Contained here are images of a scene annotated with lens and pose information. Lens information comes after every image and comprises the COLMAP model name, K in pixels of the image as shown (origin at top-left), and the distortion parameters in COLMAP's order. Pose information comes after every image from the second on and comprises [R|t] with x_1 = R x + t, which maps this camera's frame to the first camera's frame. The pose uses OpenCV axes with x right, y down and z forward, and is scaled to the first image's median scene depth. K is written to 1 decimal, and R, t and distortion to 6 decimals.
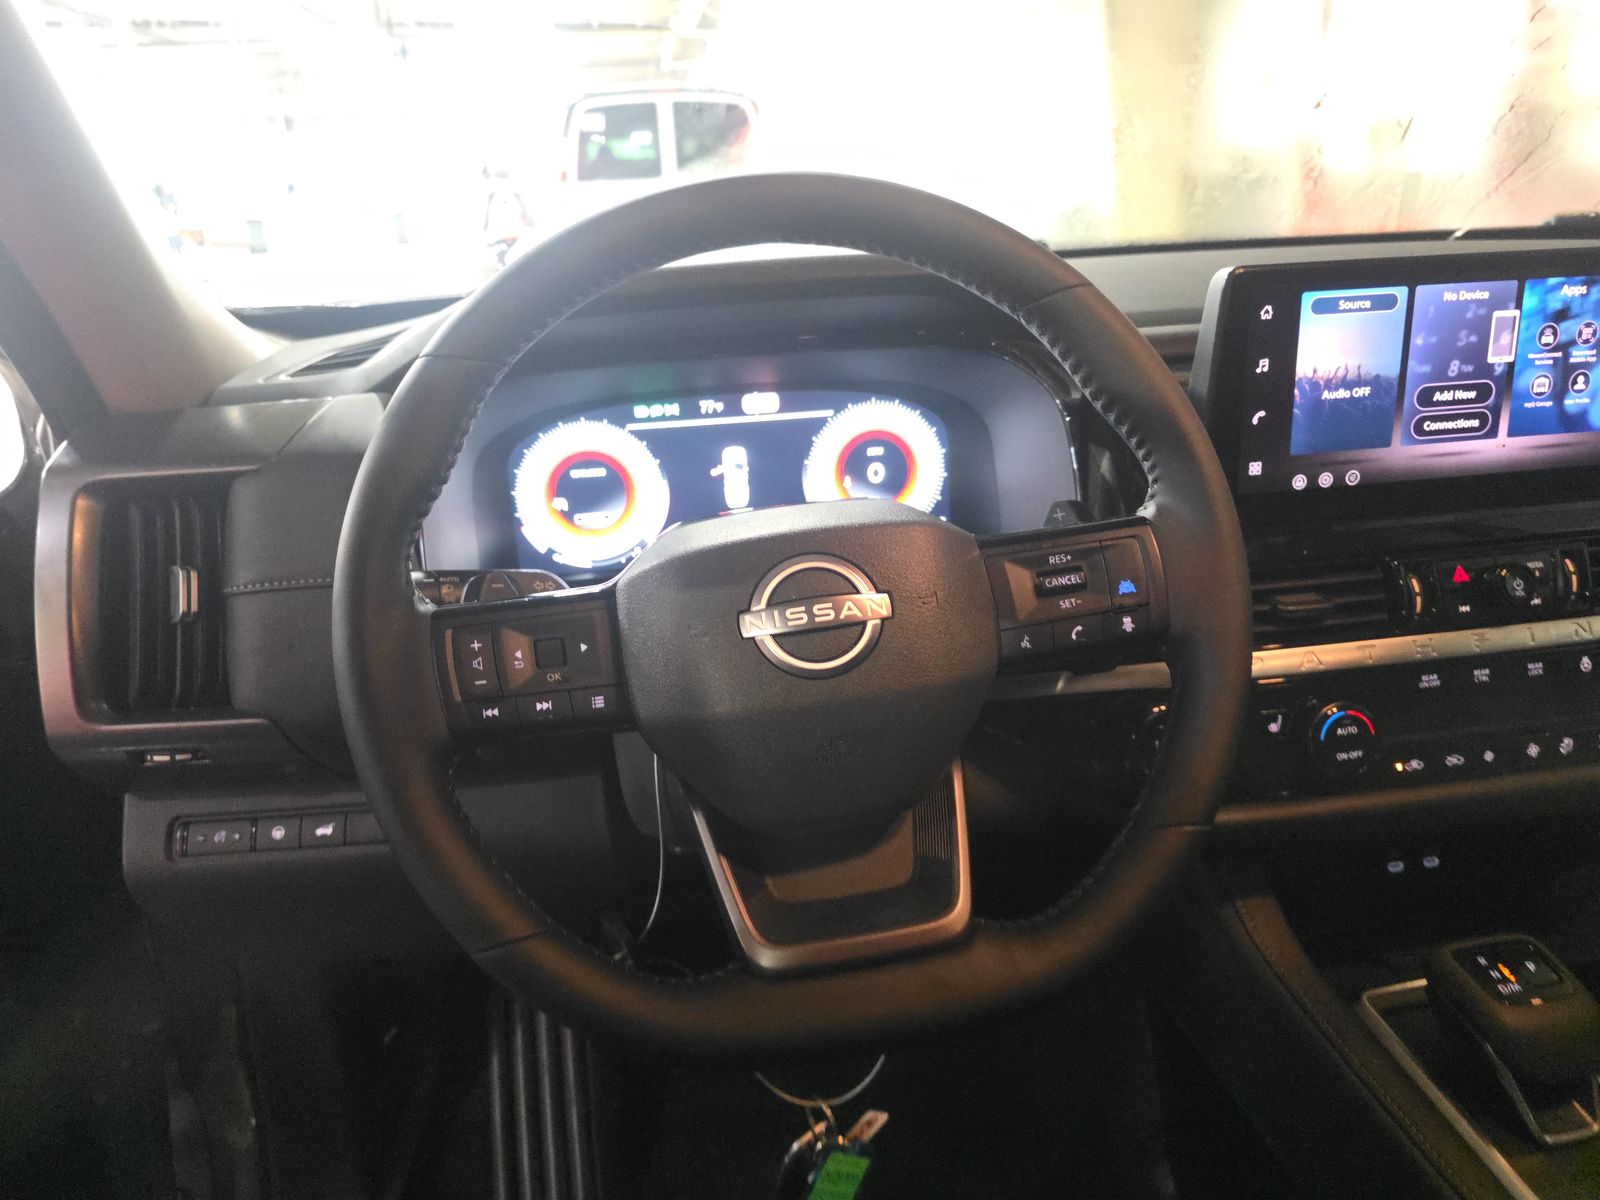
lens RADIAL K [[1080.2, 0, 770.5], [0, 1080.2, 609.2], [0, 0, 1]] dist [0.030734, -0.044527]
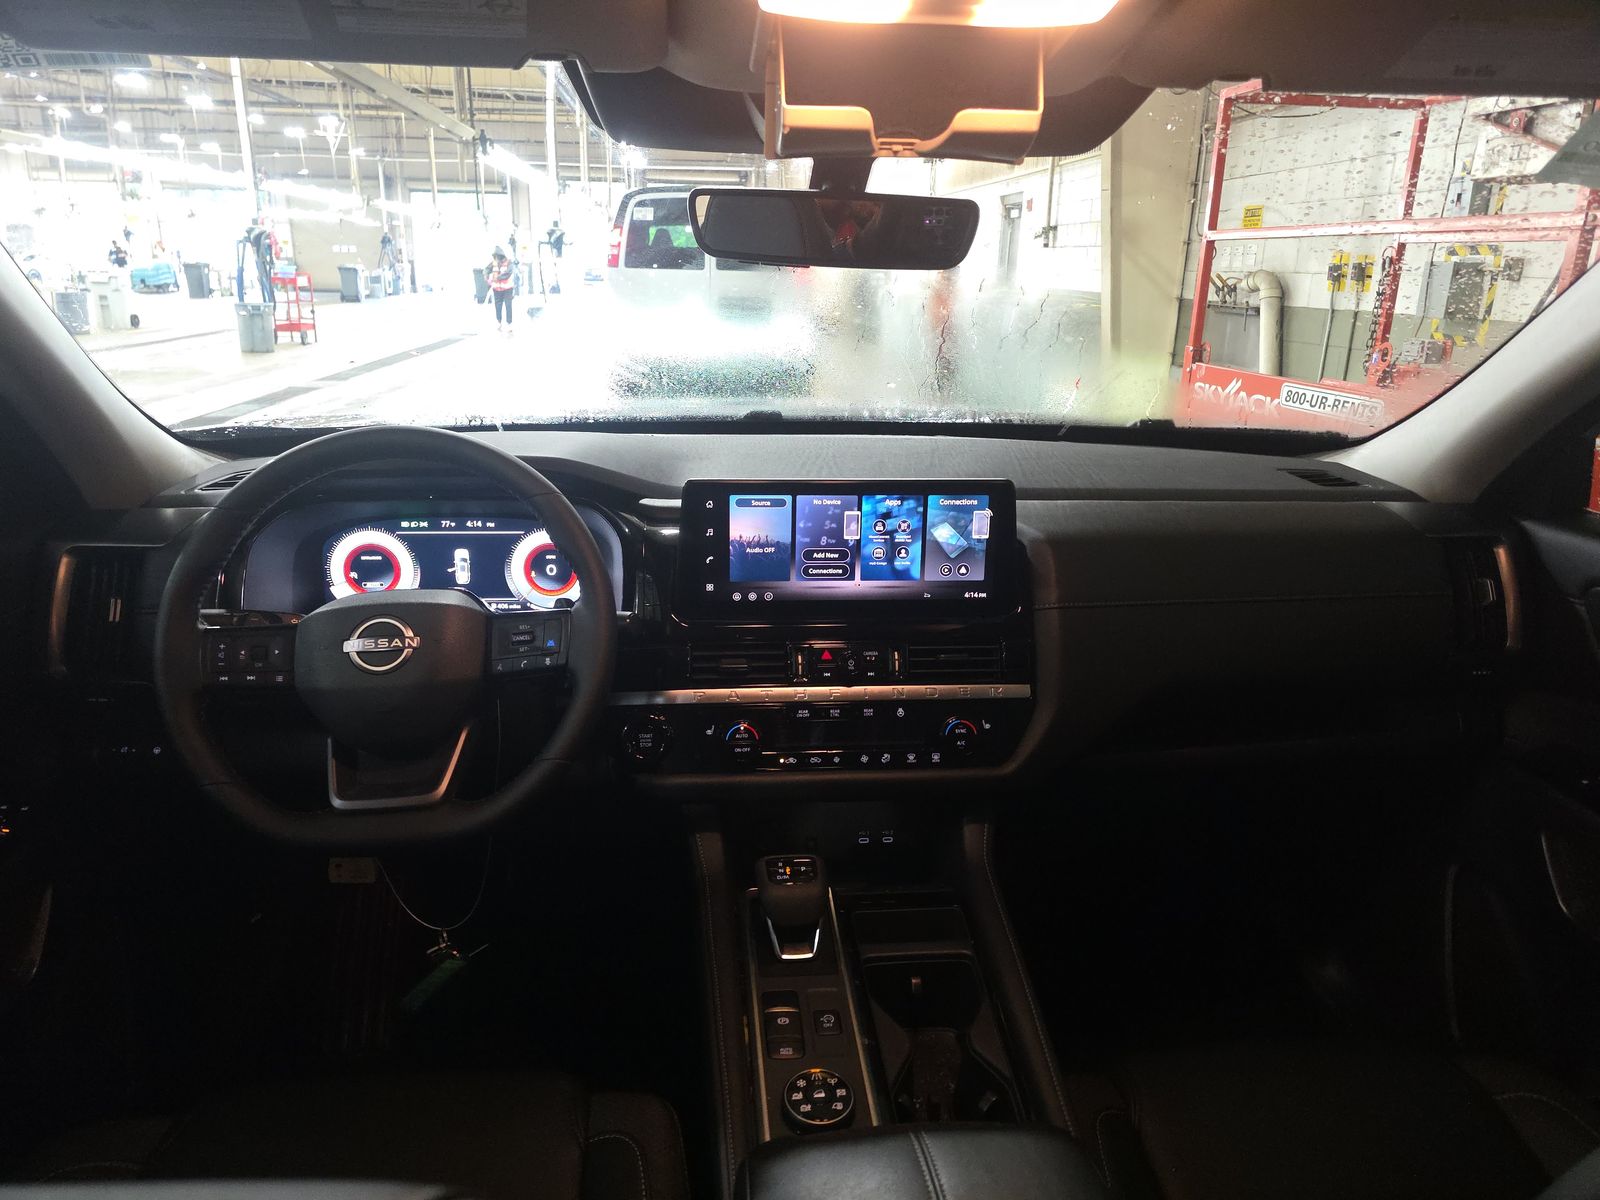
lens RADIAL K [[1058.4, 0, 800.0], [0, 1058.4, 600.0], [0, 0, 1]] dist [-0.004085, -0.004339]
pose [[0.996982, 0.076116, -0.015287, 0.616963], [-0.076928, 0.995083, -0.062379, -0.010661], [0.010464, 0.063366, 0.997935, -0.741995]]
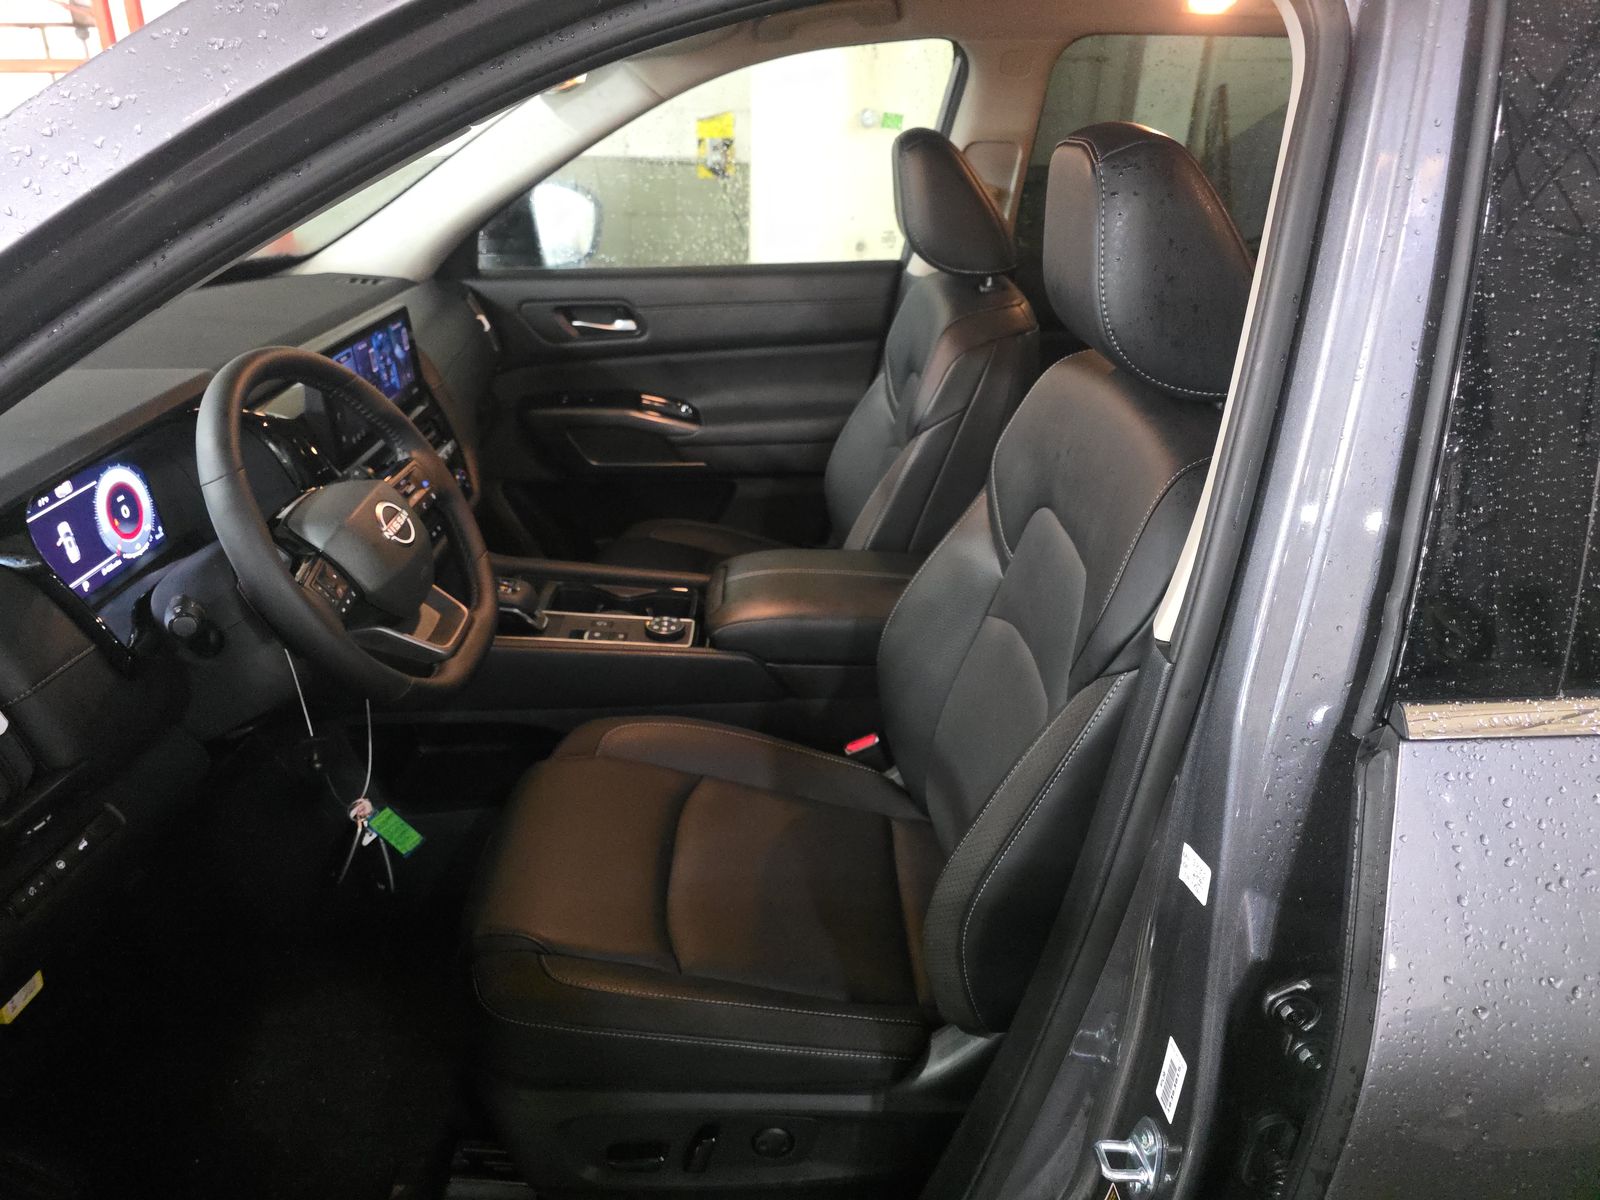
lens RADIAL K [[1058.4, 0, 800.0], [0, 1058.4, 600.0], [0, 0, 1]] dist [-0.004085, -0.004339]
pose [[0.144751, -0.389128, 0.909740, -1.463799], [0.337905, 0.883589, 0.324178, -0.217872], [-0.929982, 0.260481, 0.259388, -0.326880]]
